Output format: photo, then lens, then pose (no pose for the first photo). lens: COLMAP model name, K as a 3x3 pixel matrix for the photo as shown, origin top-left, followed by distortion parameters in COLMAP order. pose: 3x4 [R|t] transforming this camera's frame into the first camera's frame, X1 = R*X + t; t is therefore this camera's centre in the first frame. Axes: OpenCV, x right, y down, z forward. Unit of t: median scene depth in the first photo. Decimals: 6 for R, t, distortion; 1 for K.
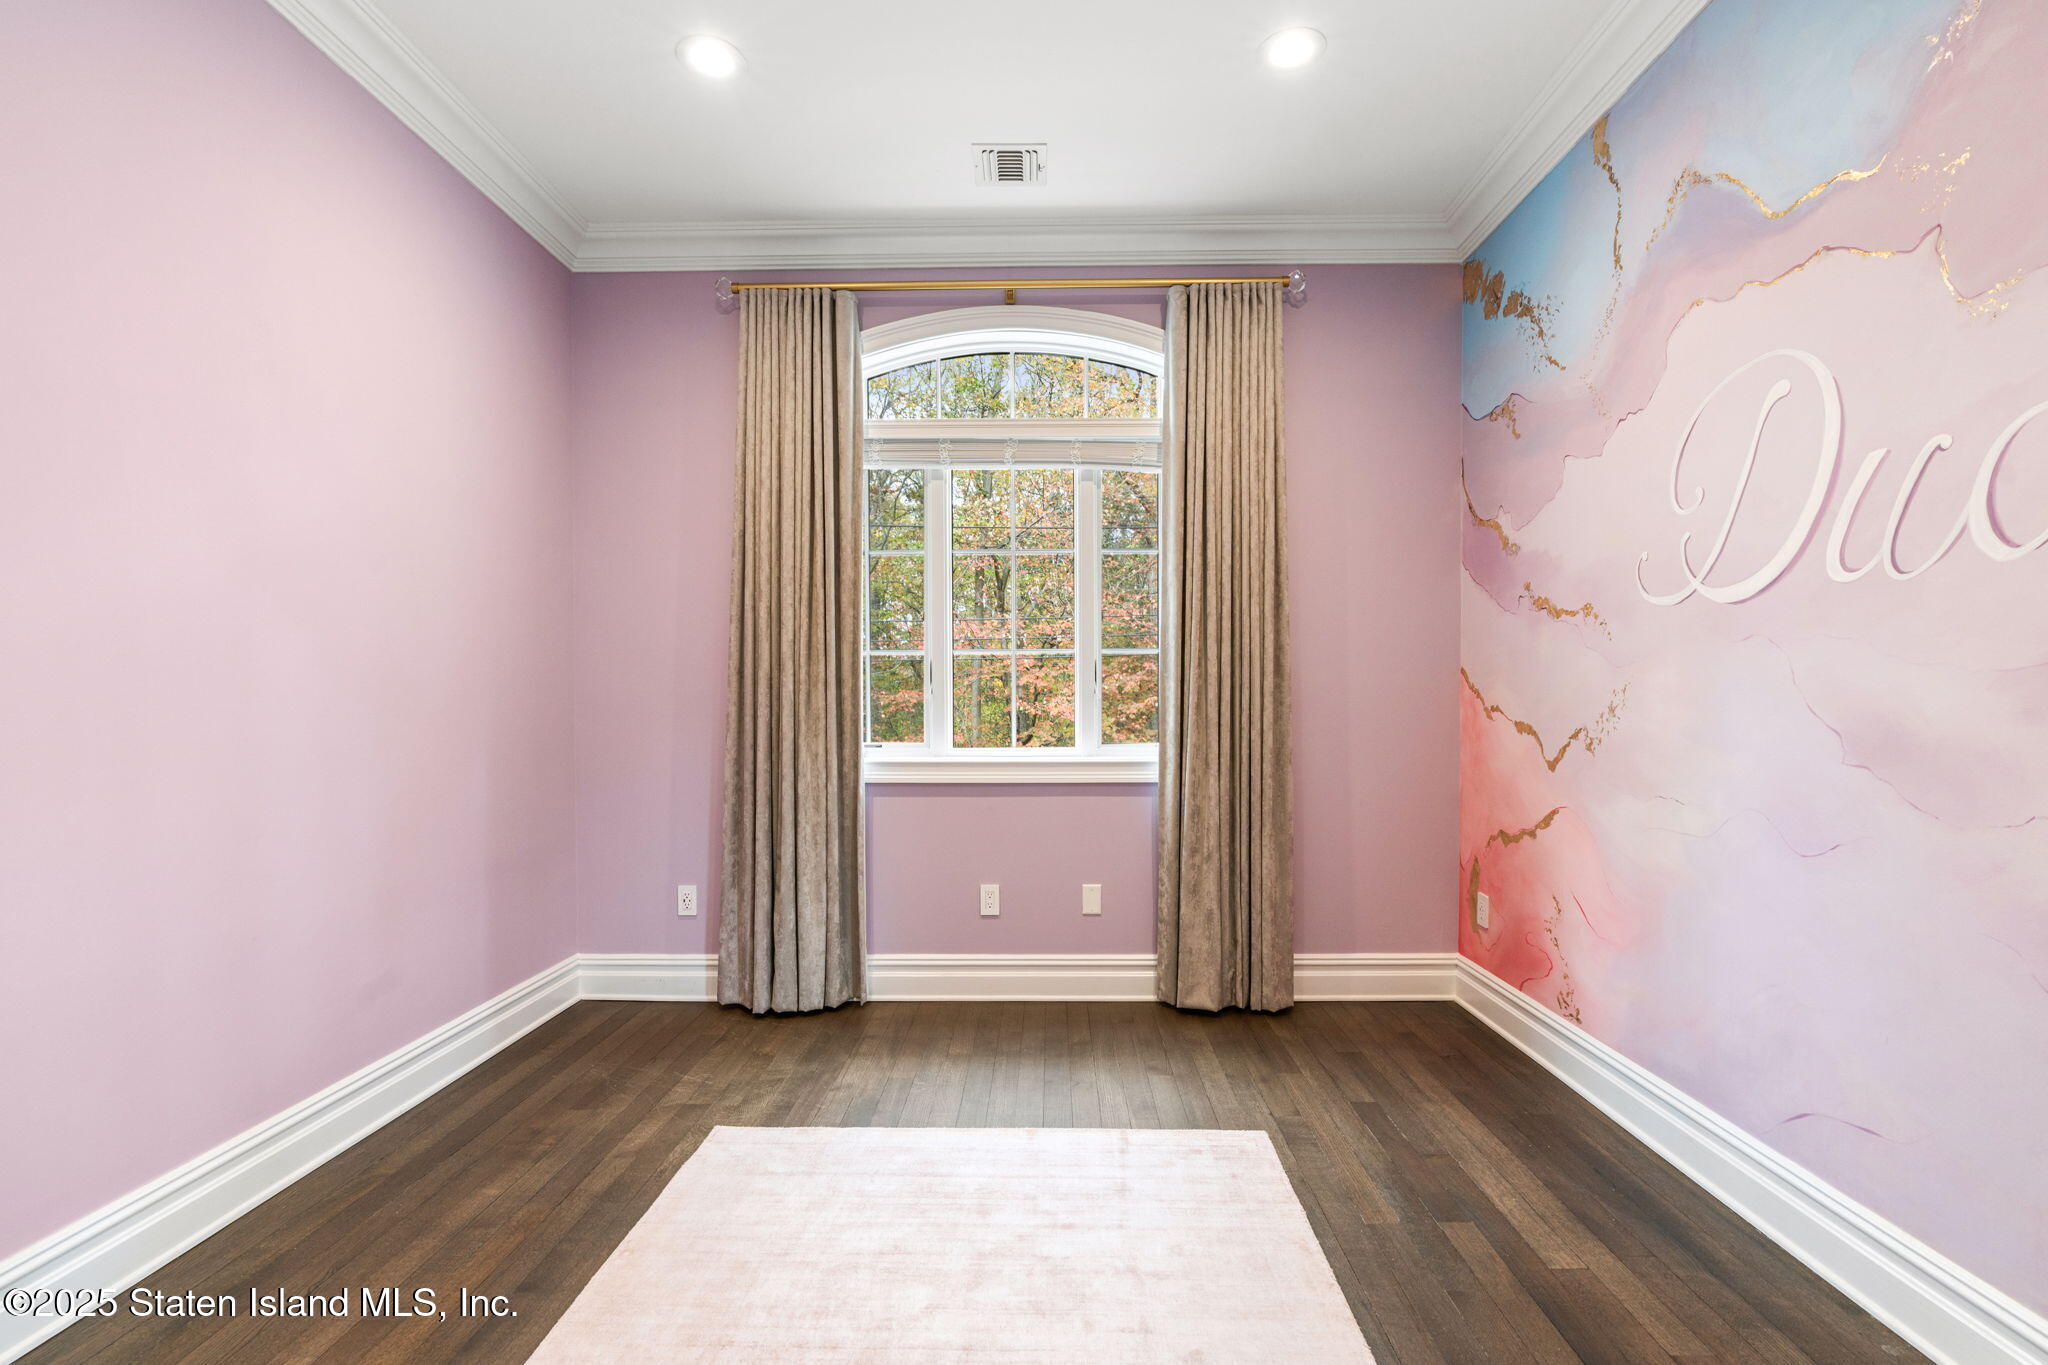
lens RADIAL K [[923.5, 0, 1030.3], [0, 923.5, 690.5], [0, 0, 1]] dist [-0.004500, 0.000319]
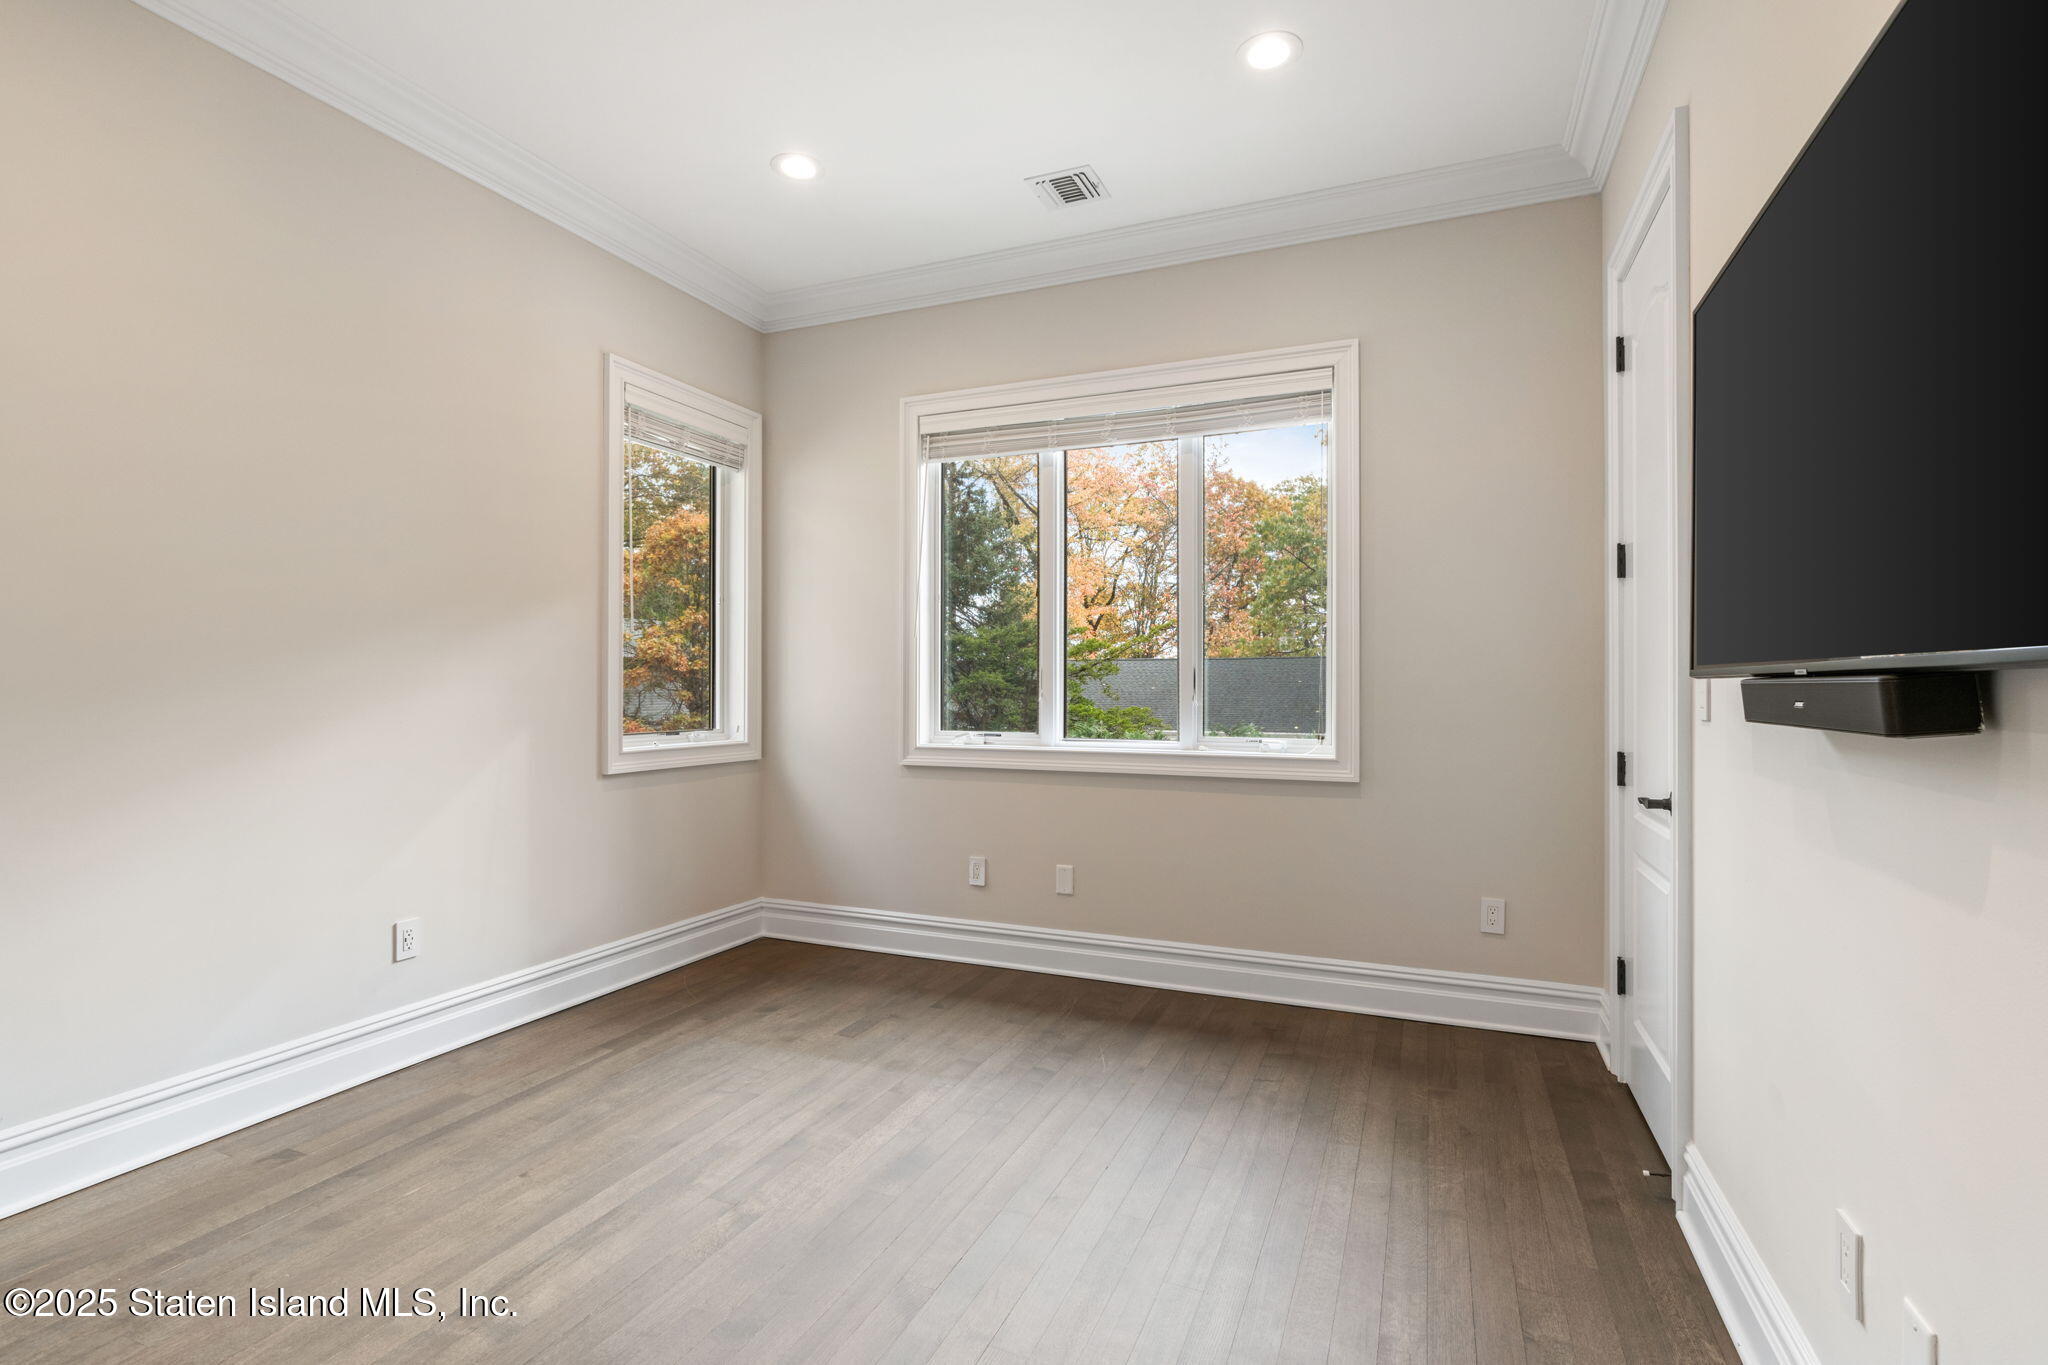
lens RADIAL K [[923.5, 0, 1030.3], [0, 923.5, 690.5], [0, 0, 1]] dist [-0.004500, 0.000319]
pose [[0.923917, 0.002783, -0.382582, 0.330875], [-0.000014, 0.999974, 0.007239, -0.000731], [0.382592, -0.006683, 0.923893, -0.001491]]
